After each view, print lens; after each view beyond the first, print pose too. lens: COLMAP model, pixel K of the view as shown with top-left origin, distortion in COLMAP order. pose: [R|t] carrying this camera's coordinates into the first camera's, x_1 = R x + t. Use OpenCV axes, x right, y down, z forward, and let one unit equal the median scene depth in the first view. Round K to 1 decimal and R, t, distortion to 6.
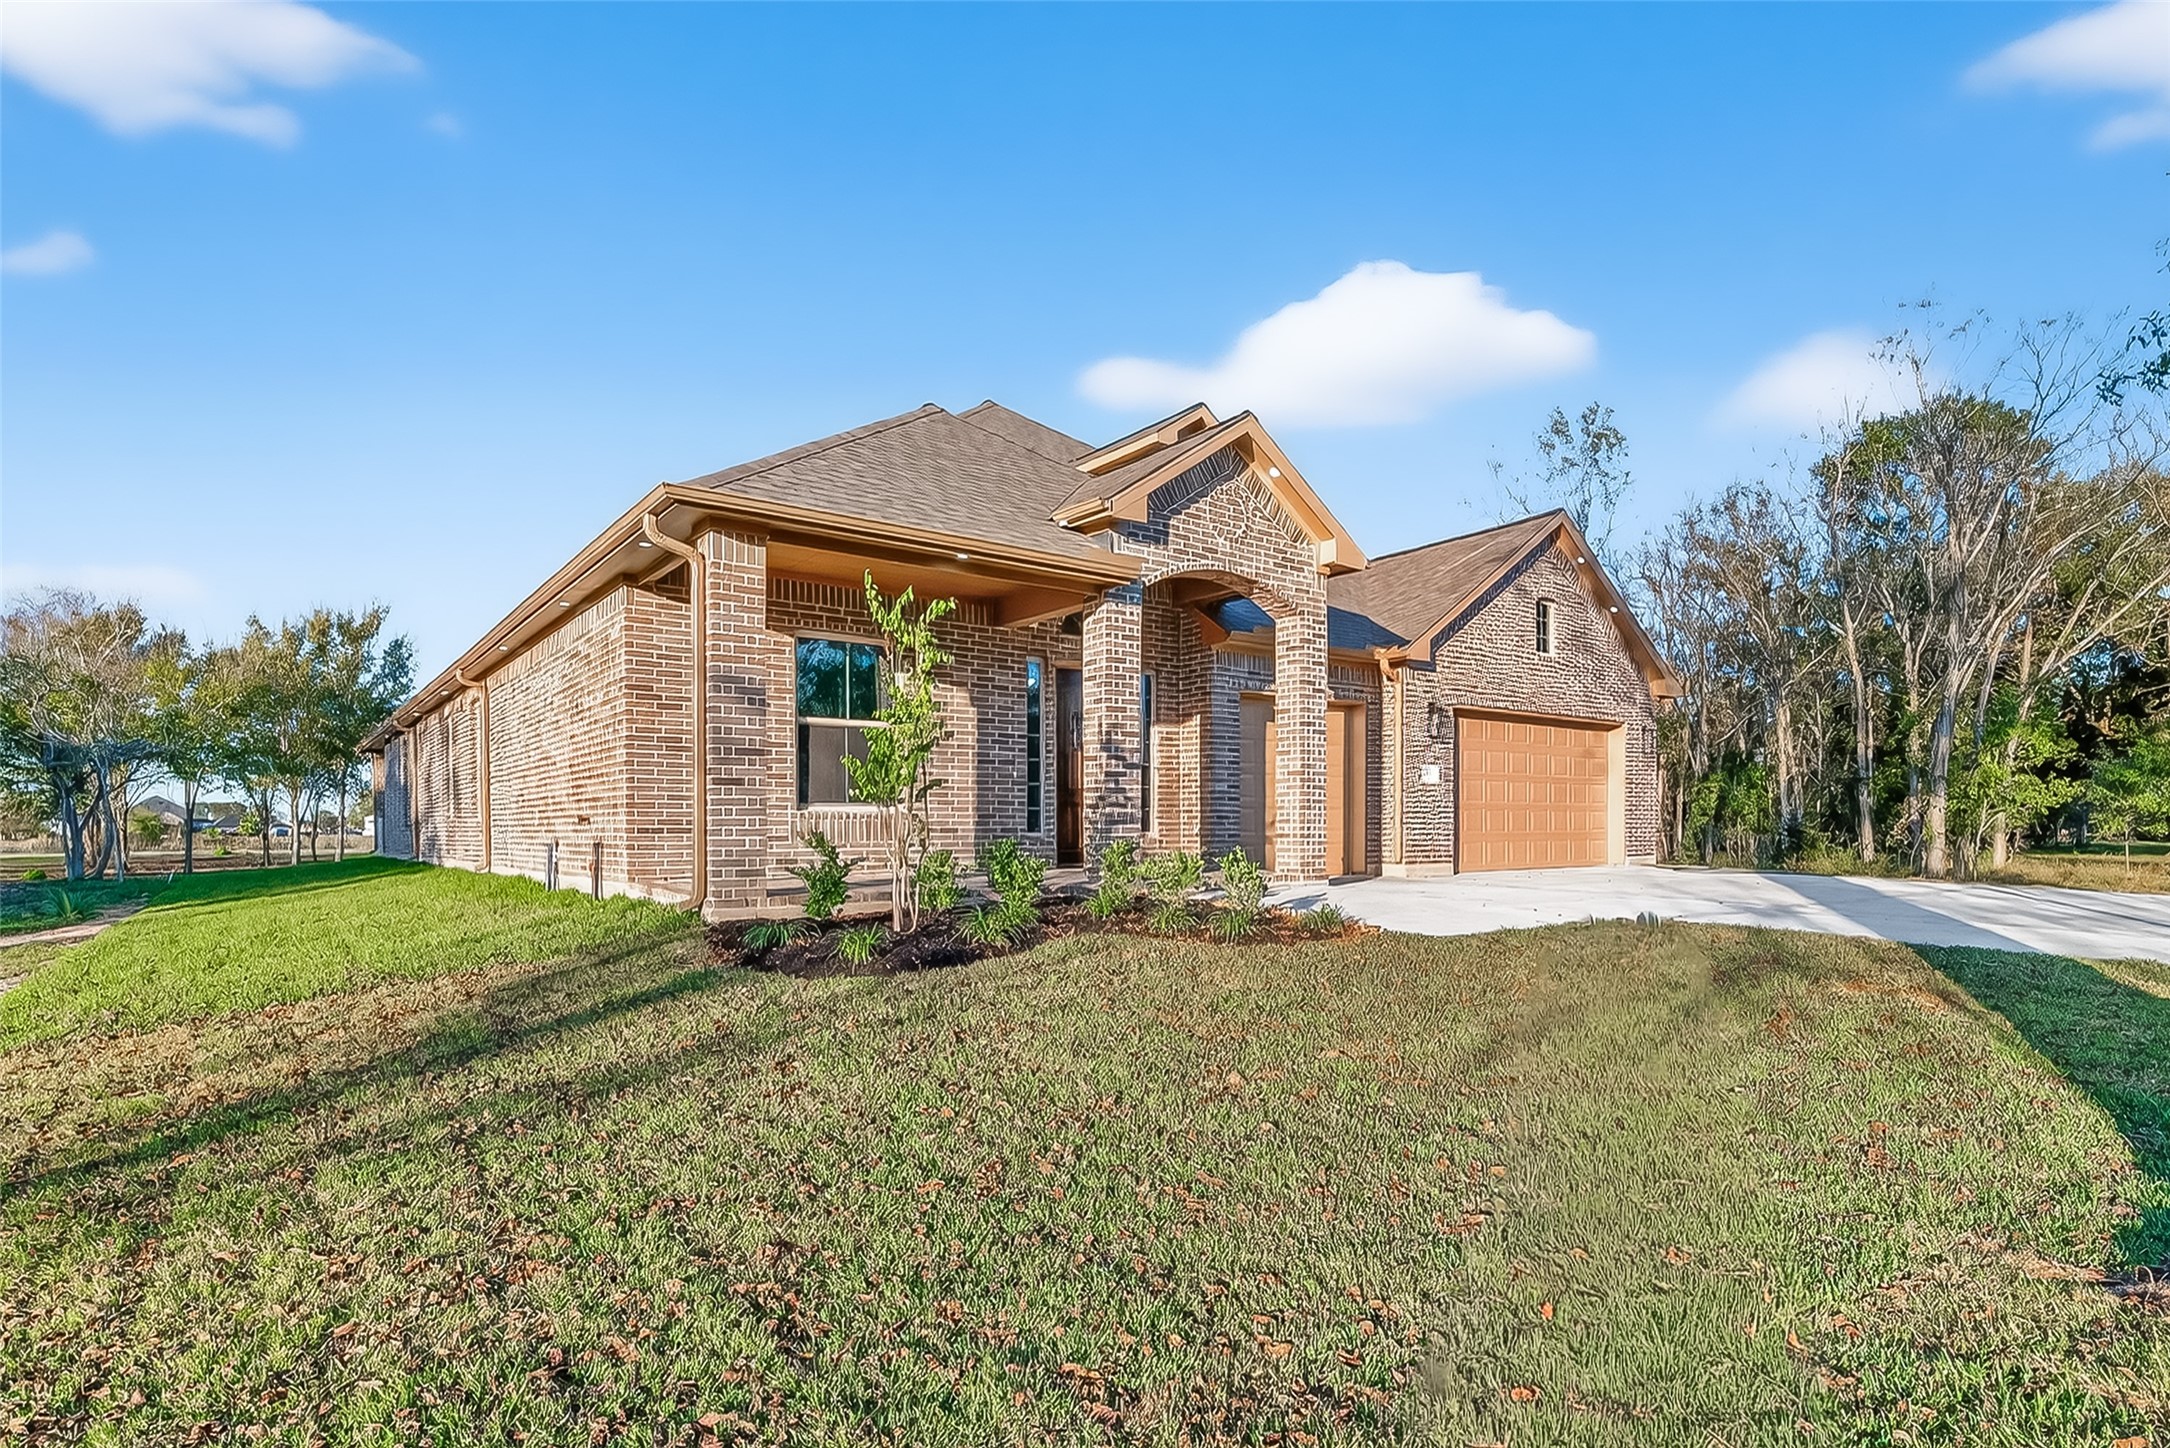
lens RADIAL K [[877.0, 0, 1092.3], [0, 877.0, 736.7], [0, 0, 1]] dist [-0.006968, 0.001792]
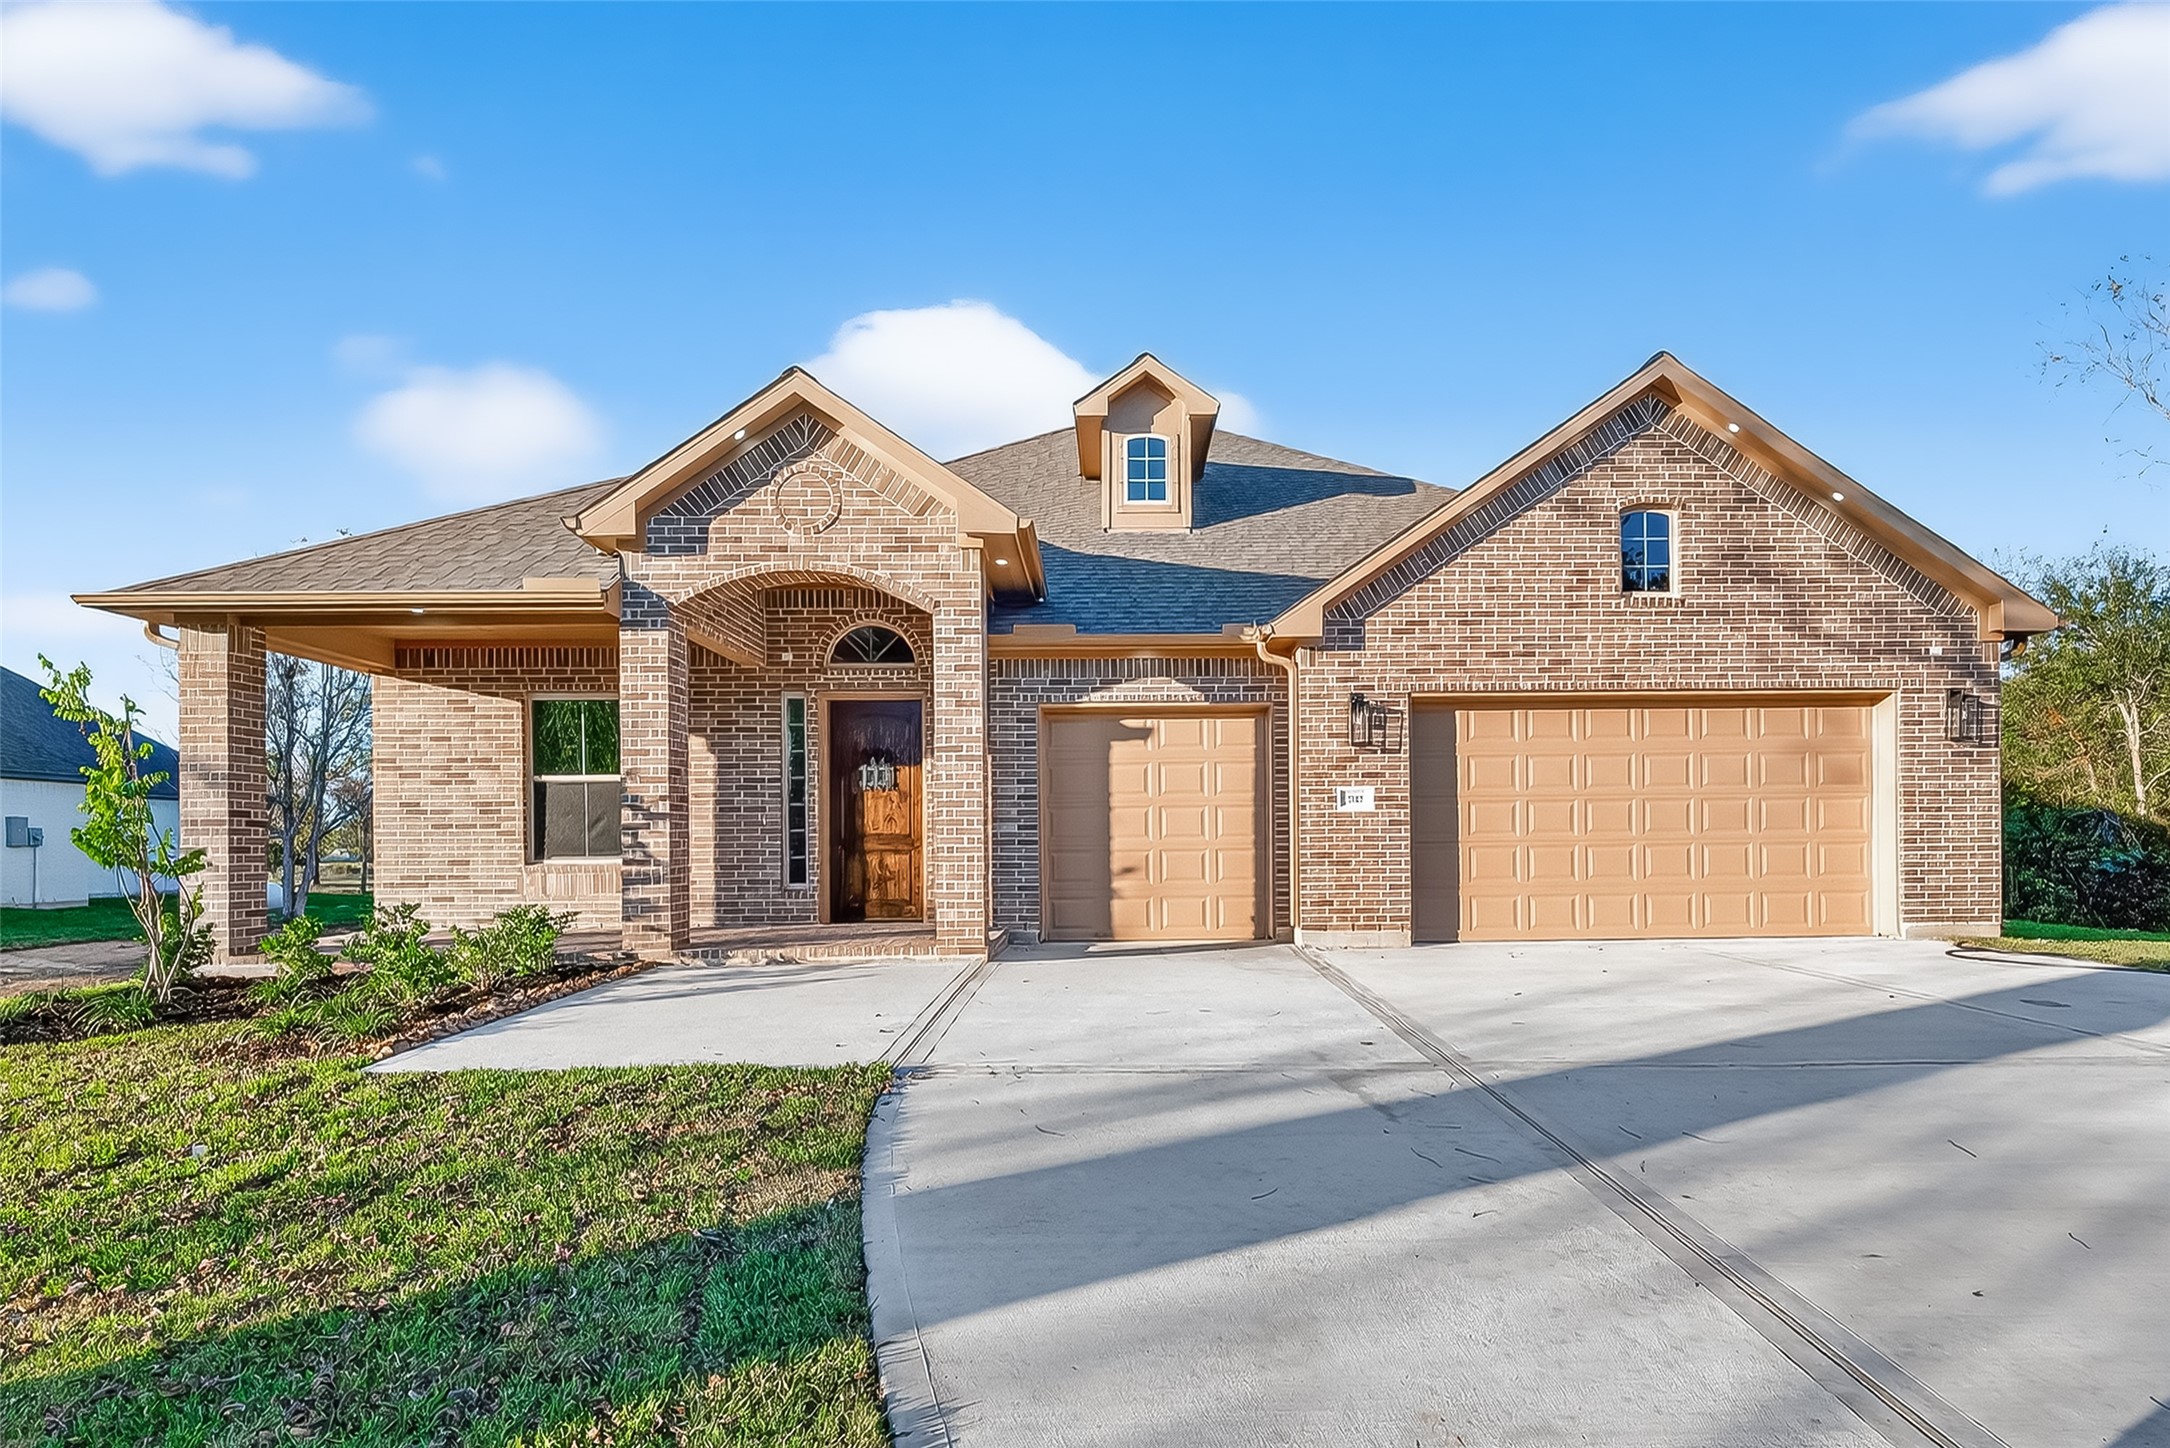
lens RADIAL K [[877.0, 0, 1090.9], [0, 877.0, 765.2], [0, 0, 1]] dist [-0.006968, 0.001792]
pose [[0.865861, -0.057107, -0.497015, 0.657894], [0.059709, 0.998159, -0.010667, 0.013506], [0.496709, -0.020440, 0.867676, 0.359709]]
